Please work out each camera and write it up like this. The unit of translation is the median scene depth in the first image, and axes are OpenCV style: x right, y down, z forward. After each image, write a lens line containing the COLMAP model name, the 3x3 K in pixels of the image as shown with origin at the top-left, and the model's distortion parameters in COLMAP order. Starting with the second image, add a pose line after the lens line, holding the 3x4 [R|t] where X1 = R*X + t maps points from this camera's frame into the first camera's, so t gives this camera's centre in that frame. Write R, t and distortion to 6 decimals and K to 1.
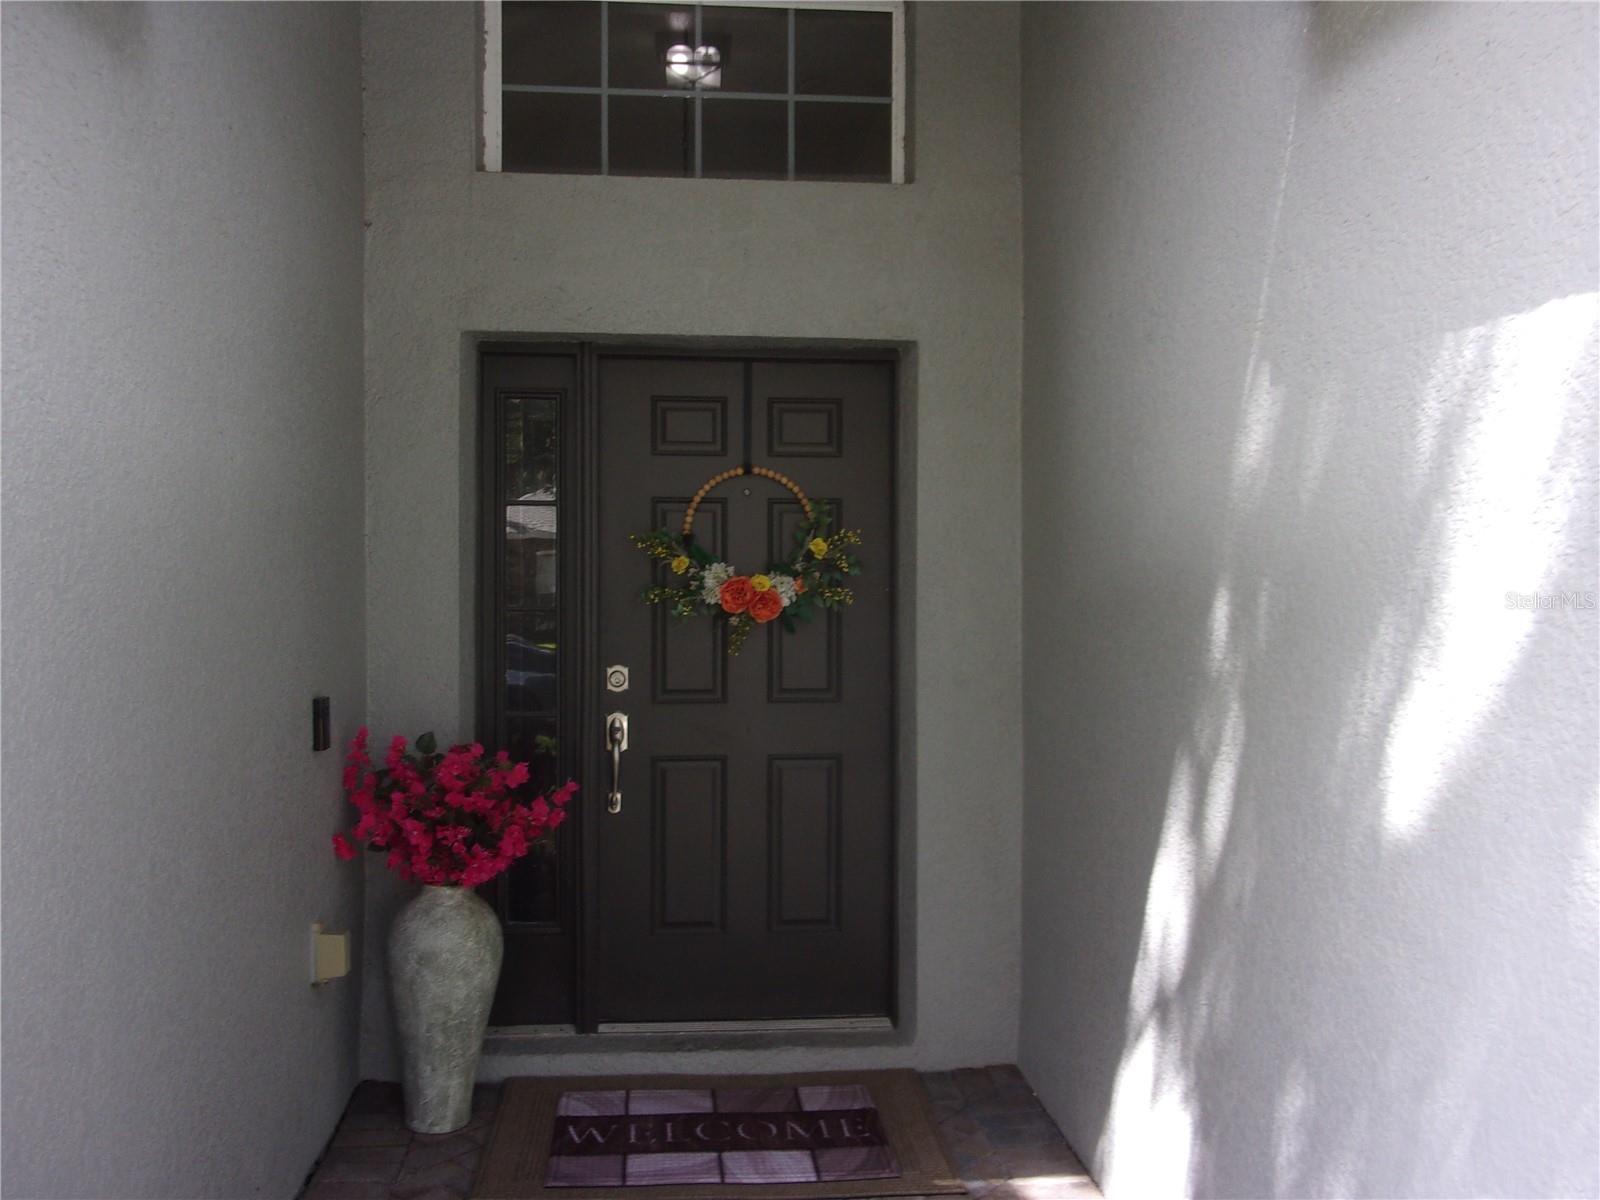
lens RADIAL K [[1336.5, 0, 800.6], [0, 1336.5, 602.1], [0, 0, 1]] dist [0.026090, -0.044340]
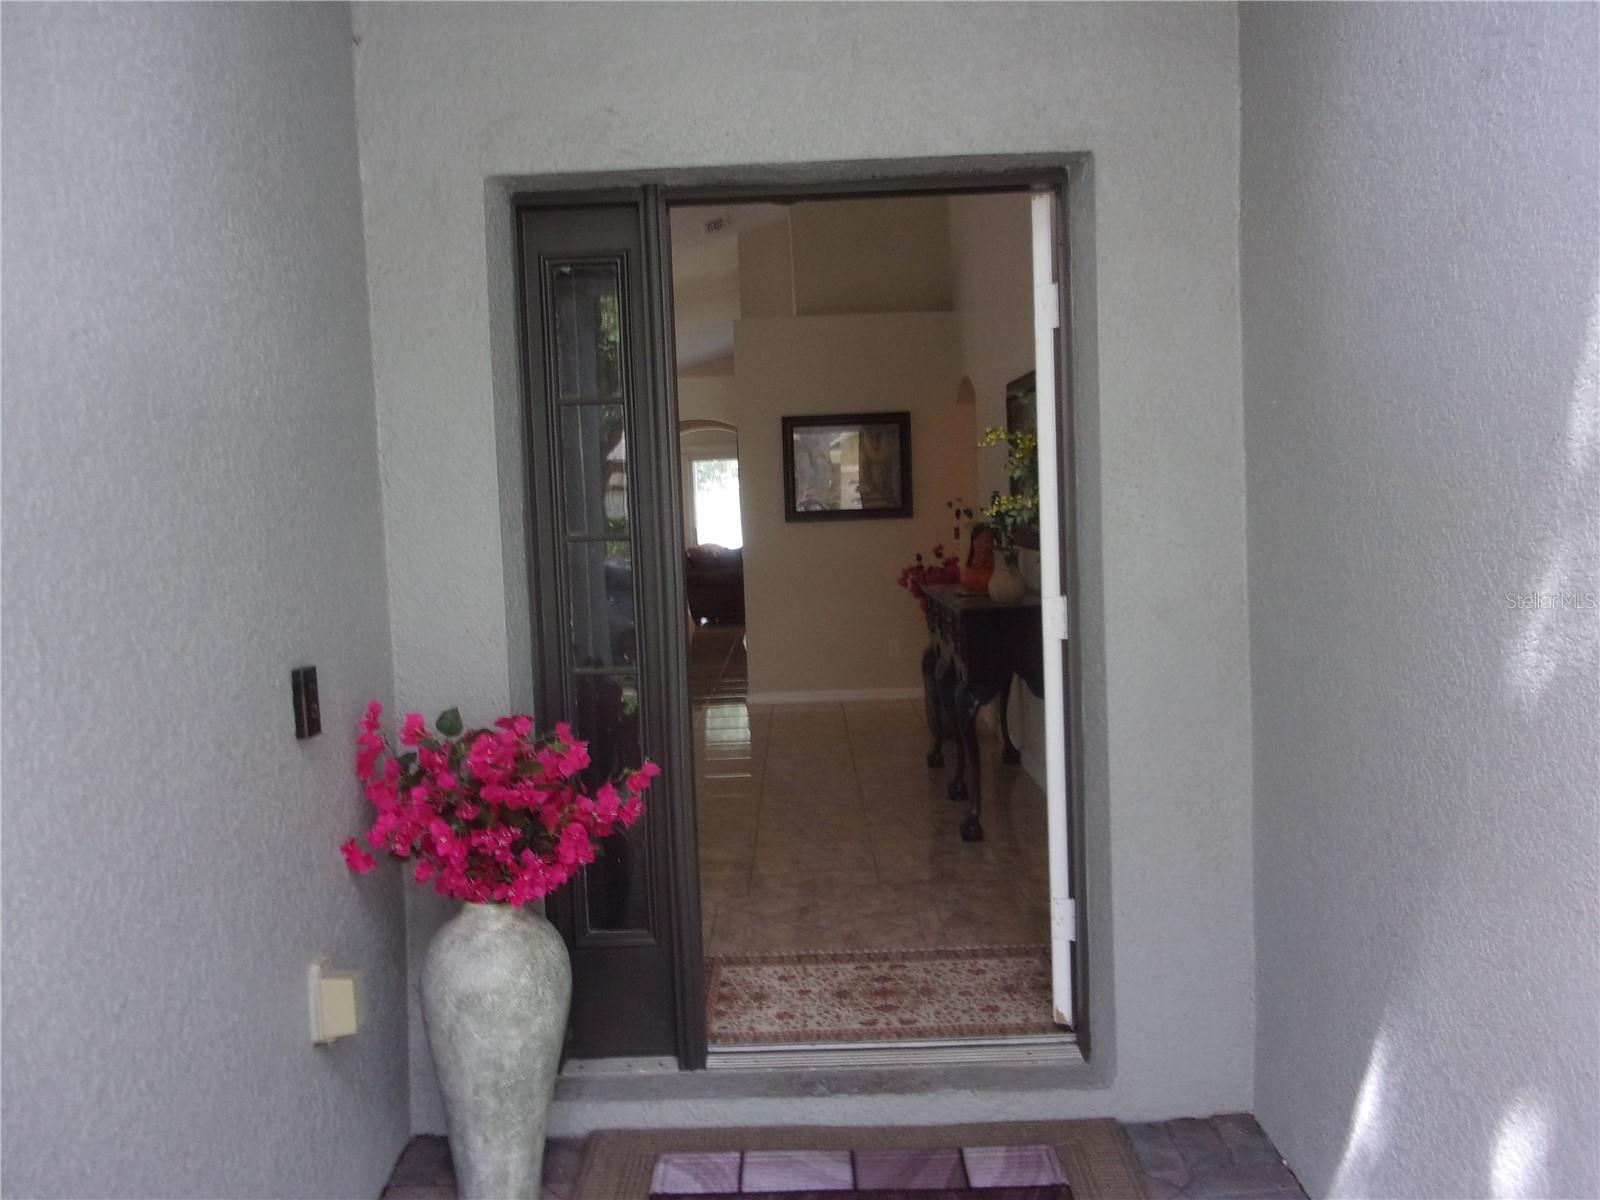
lens RADIAL K [[1336.5, 0, 792.8], [0, 1336.5, 598.1], [0, 0, 1]] dist [0.026090, -0.044340]
pose [[0.992846, -0.034171, -0.114409, -0.000246], [0.040719, 0.997634, 0.055393, 0.002051], [0.112245, -0.059656, 0.991888, 0.250896]]
